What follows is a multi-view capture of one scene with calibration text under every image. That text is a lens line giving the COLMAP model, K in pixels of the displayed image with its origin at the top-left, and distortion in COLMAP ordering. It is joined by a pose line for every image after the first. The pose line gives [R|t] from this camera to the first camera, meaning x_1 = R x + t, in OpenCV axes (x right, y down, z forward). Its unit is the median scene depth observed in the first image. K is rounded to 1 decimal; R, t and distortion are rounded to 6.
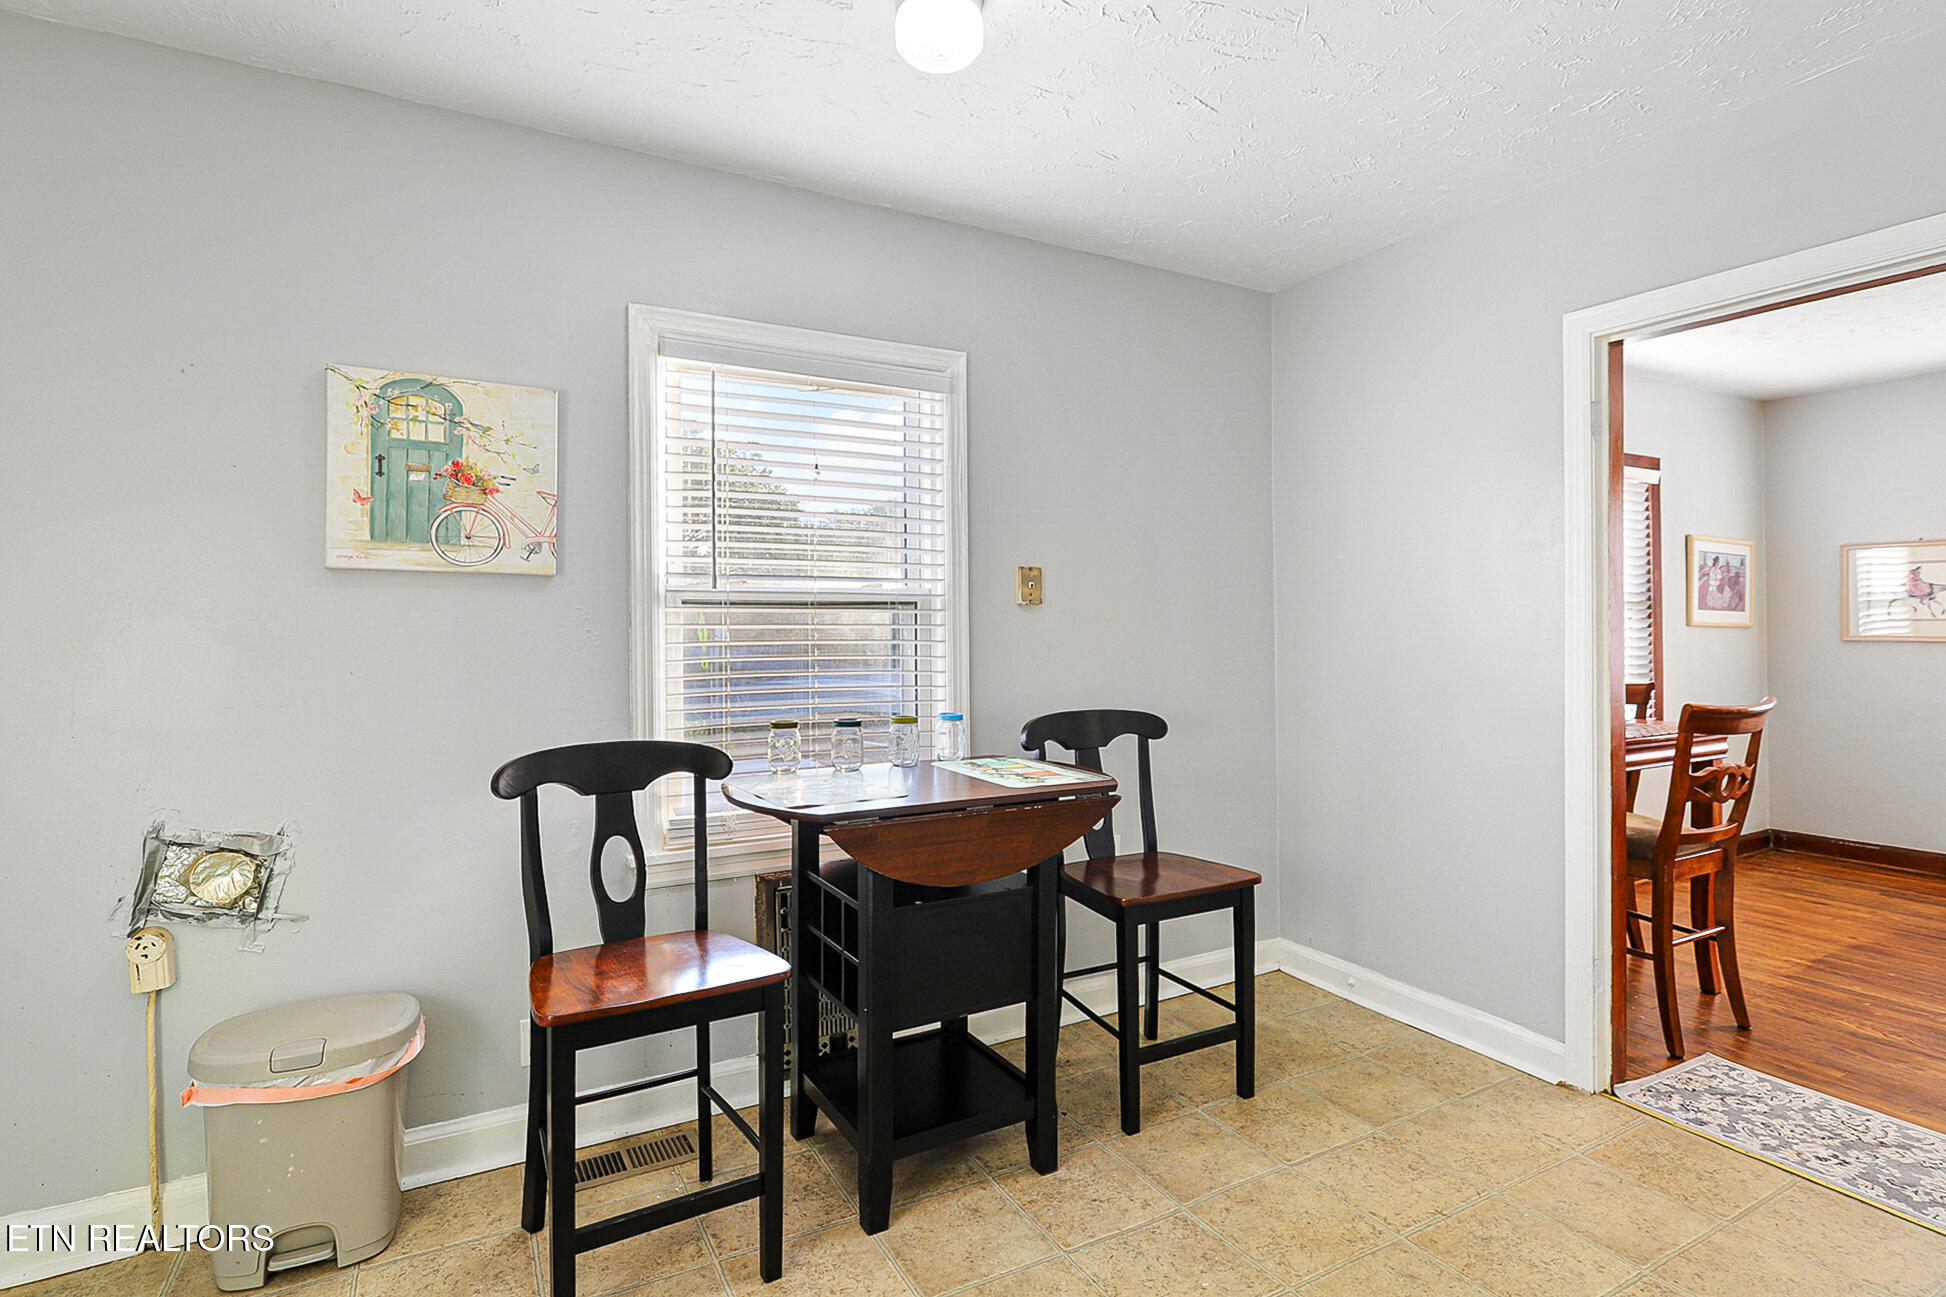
lens RADIAL K [[973.5, 0, 991.9], [0, 973.5, 624.7], [0, 0, 1]] dist [-0.001541, -0.000615]
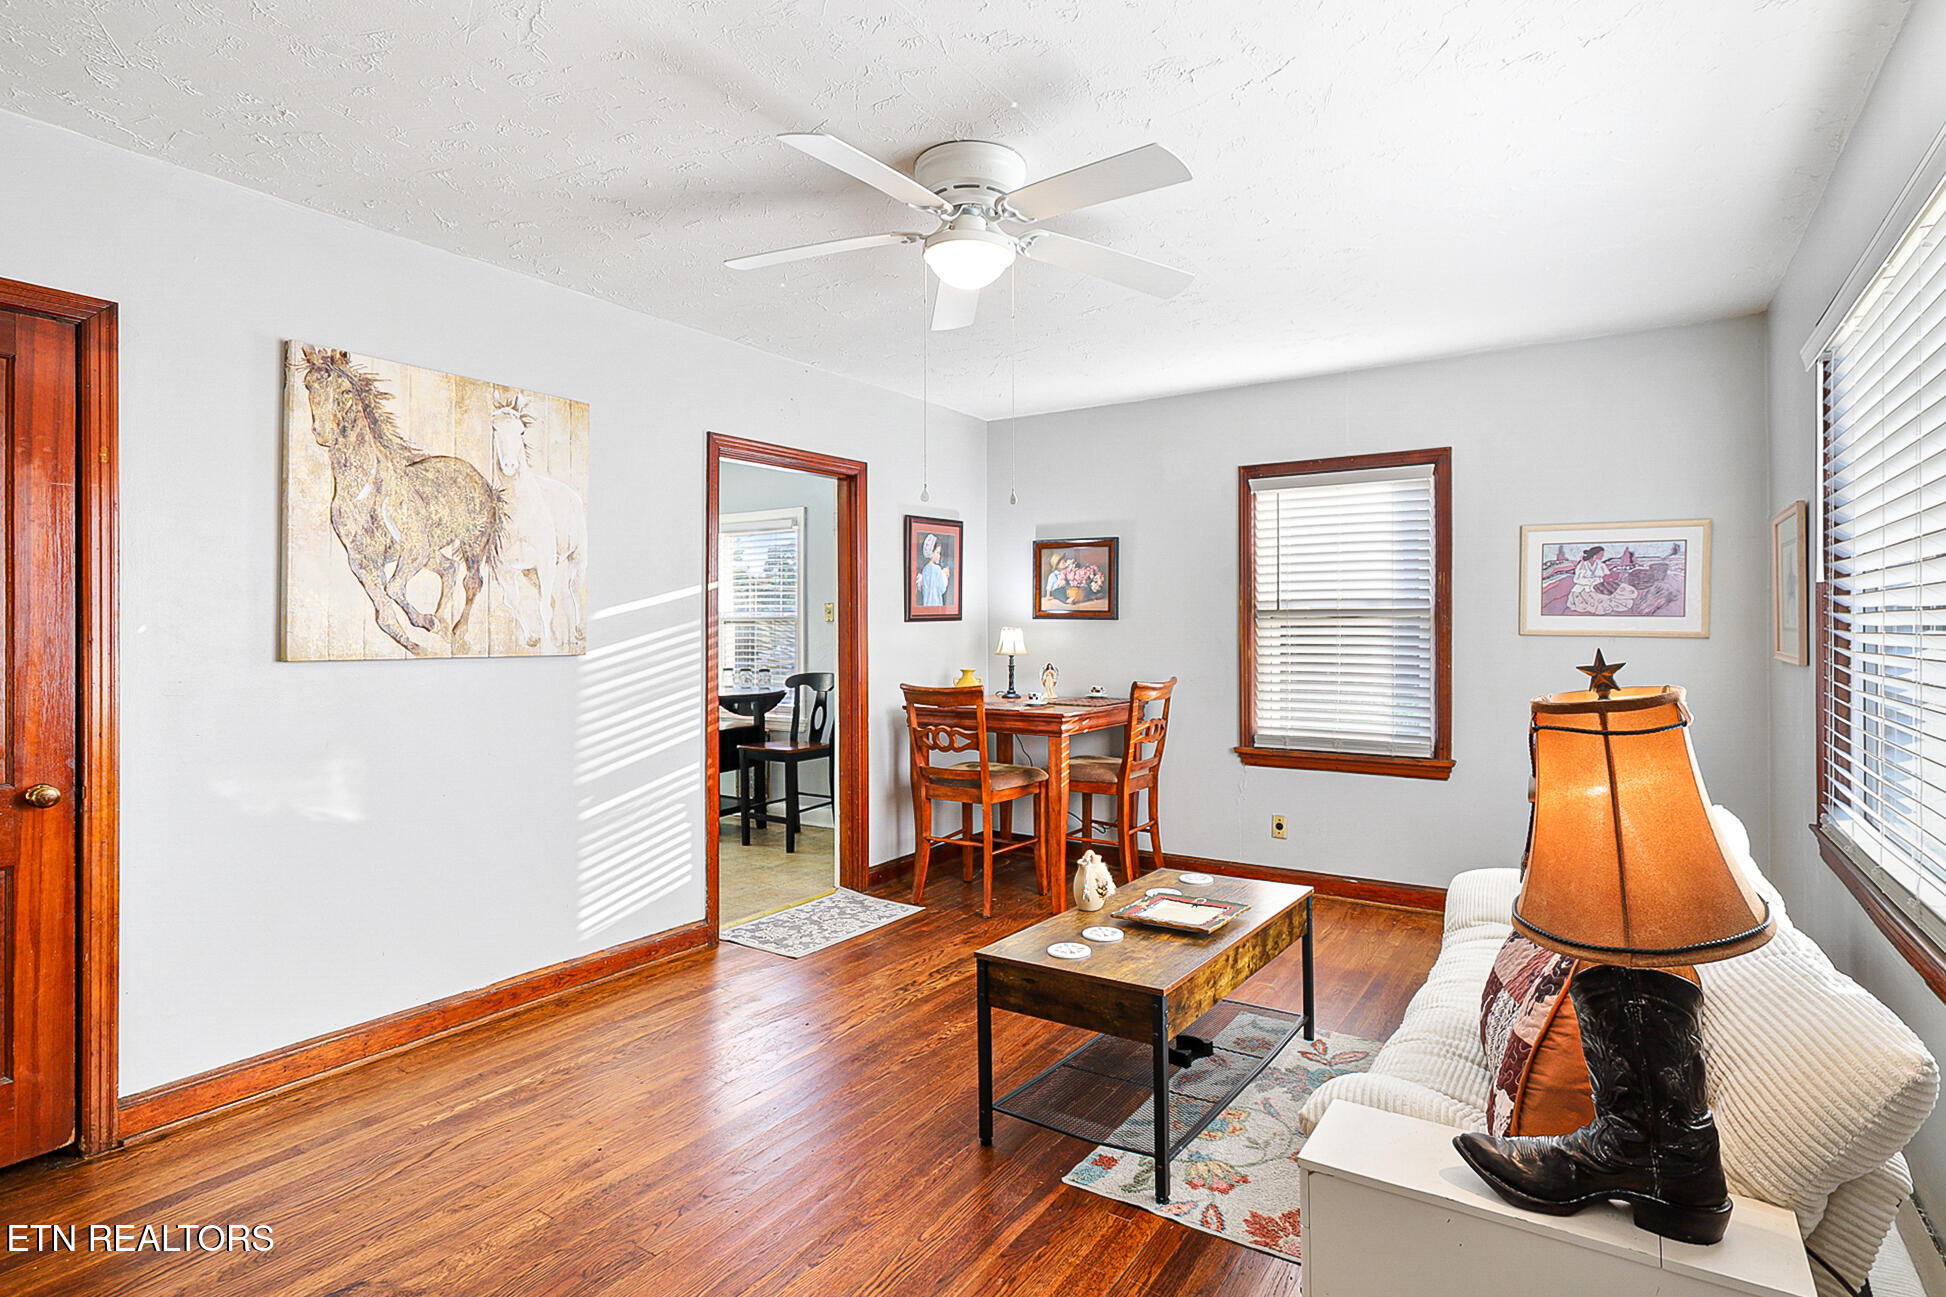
lens RADIAL K [[982.6, 0, 1000.8], [0, 982.6, 642.9], [0, 0, 1]] dist [-0.001161, -0.000007]
pose [[0.466465, 0.017109, -0.884374, 2.688152], [0.005401, 0.999739, 0.022189, -0.028629], [0.884523, -0.015127, 0.466250, 0.455599]]
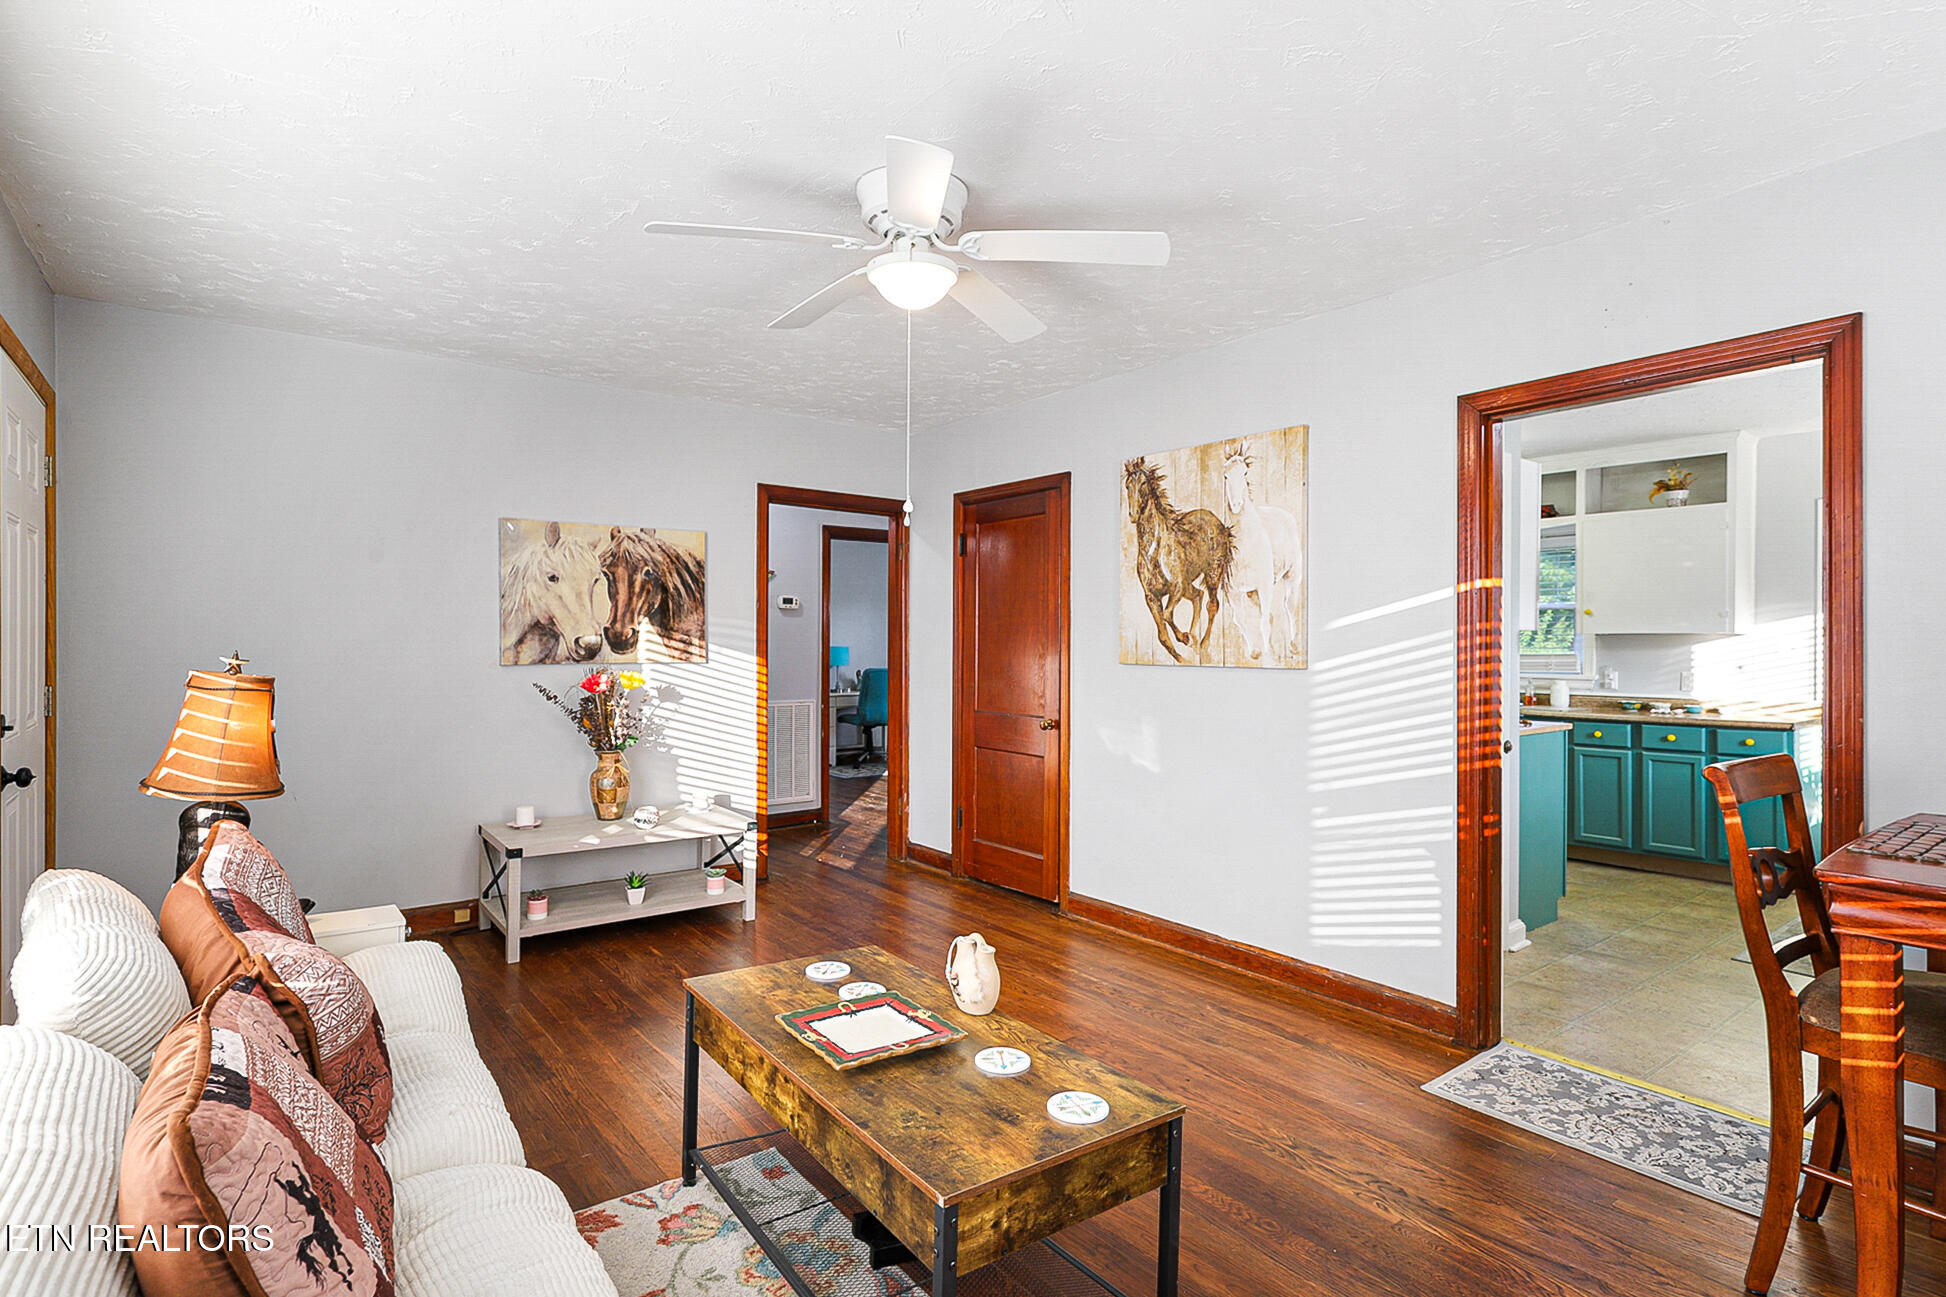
lens RADIAL K [[969.5, 0, 973.0], [0, 969.5, 648.5], [0, 0, 1]] dist [-0.006571, -0.000505]
pose [[-0.989510, 0.002447, -0.144446, 1.795850], [0.002666, 0.999996, -0.001320, -0.011591], [0.144442, -0.001691, -0.989512, 2.030266]]
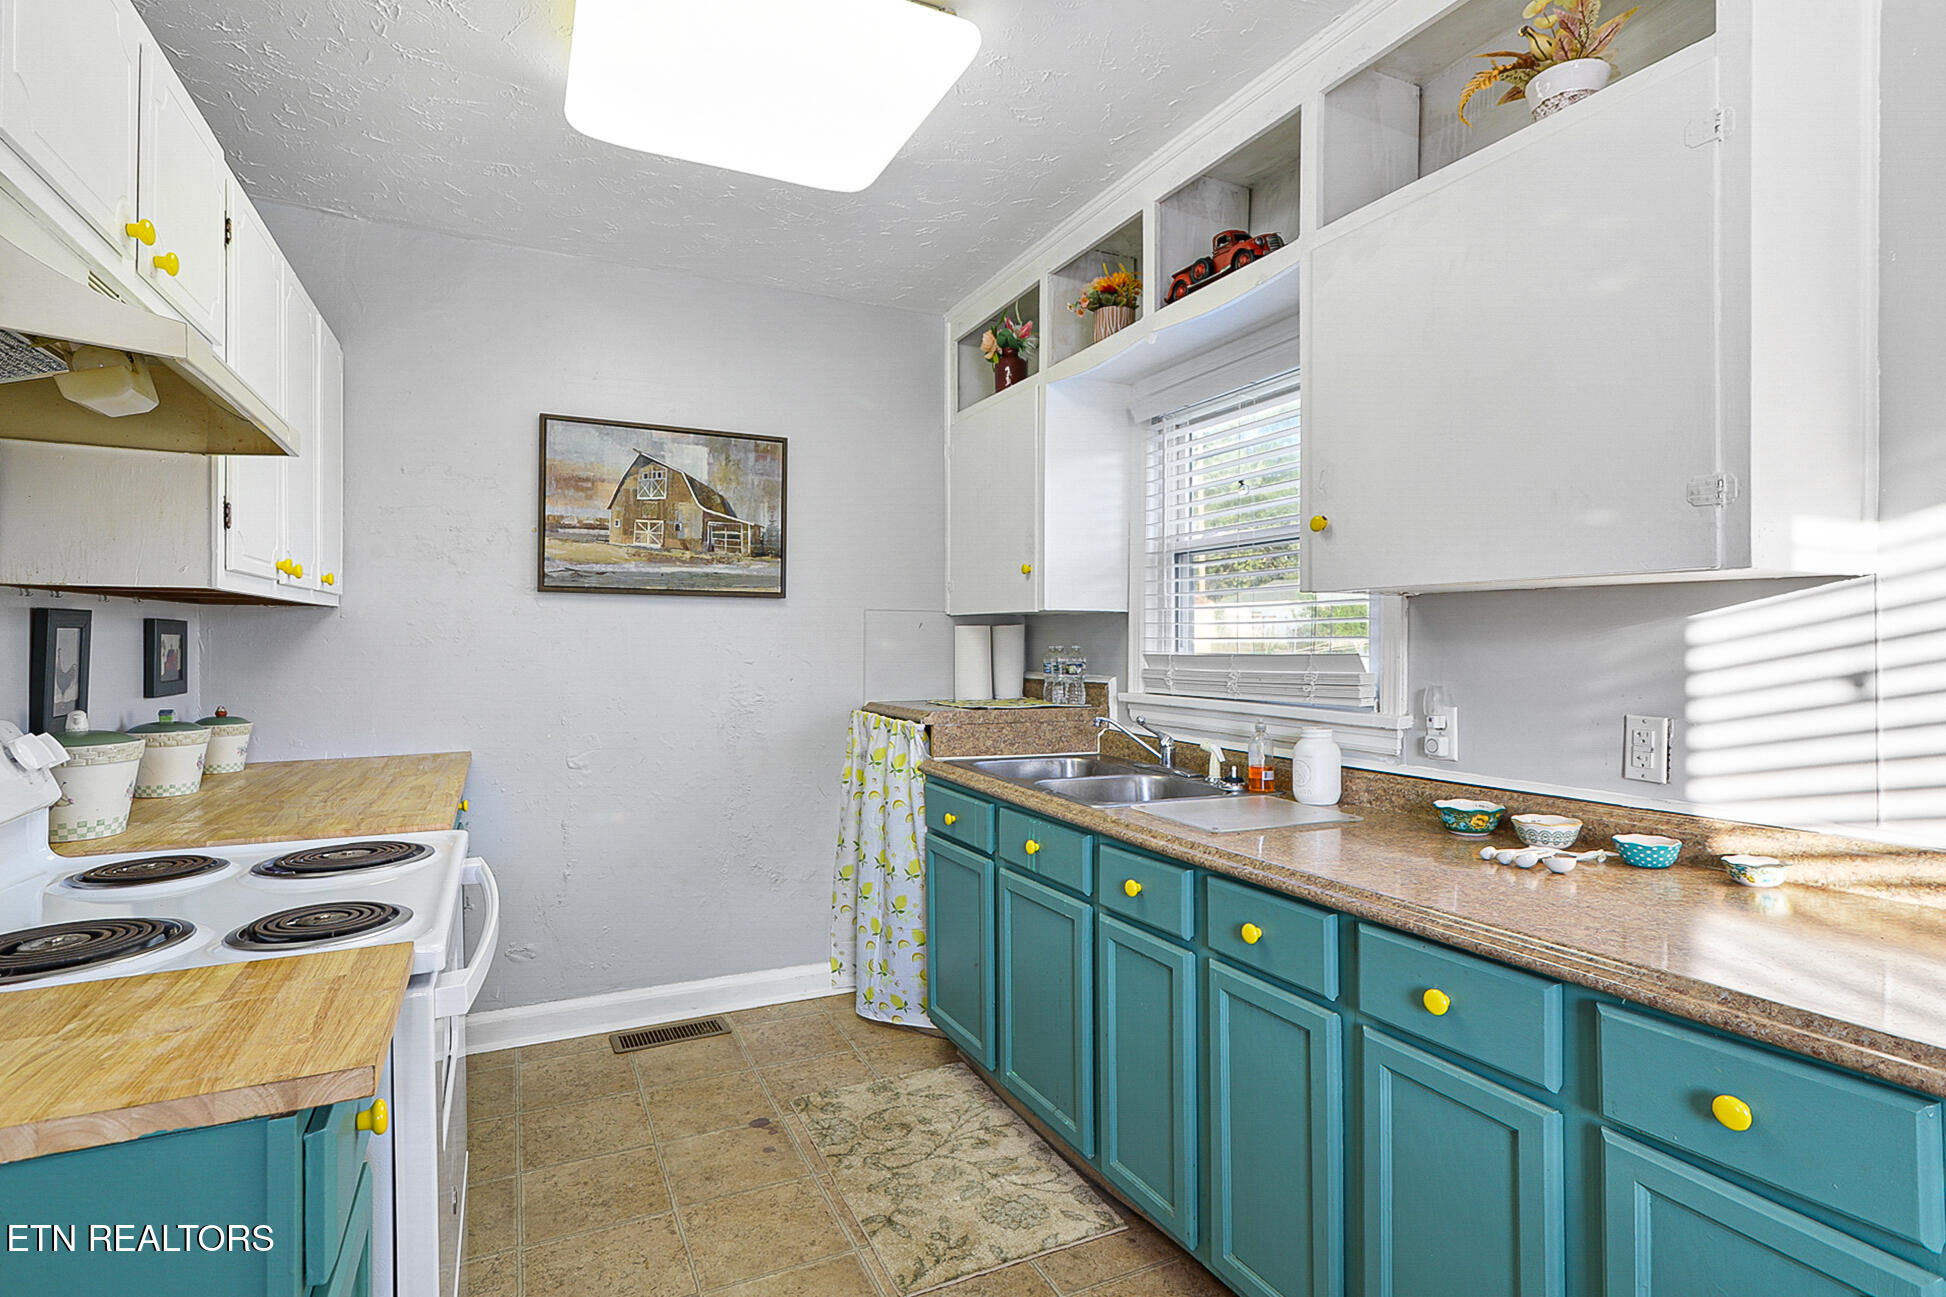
lens RADIAL K [[971.2, 0, 984.5], [0, 971.2, 639.2], [0, 0, 1]] dist [-0.002466, 0.000961]
pose [[-0.998539, 0.006467, 0.053640, 0.057708], [0.005908, 0.999927, -0.010570, -0.001585], [-0.053705, -0.010237, -0.998504, 0.576561]]
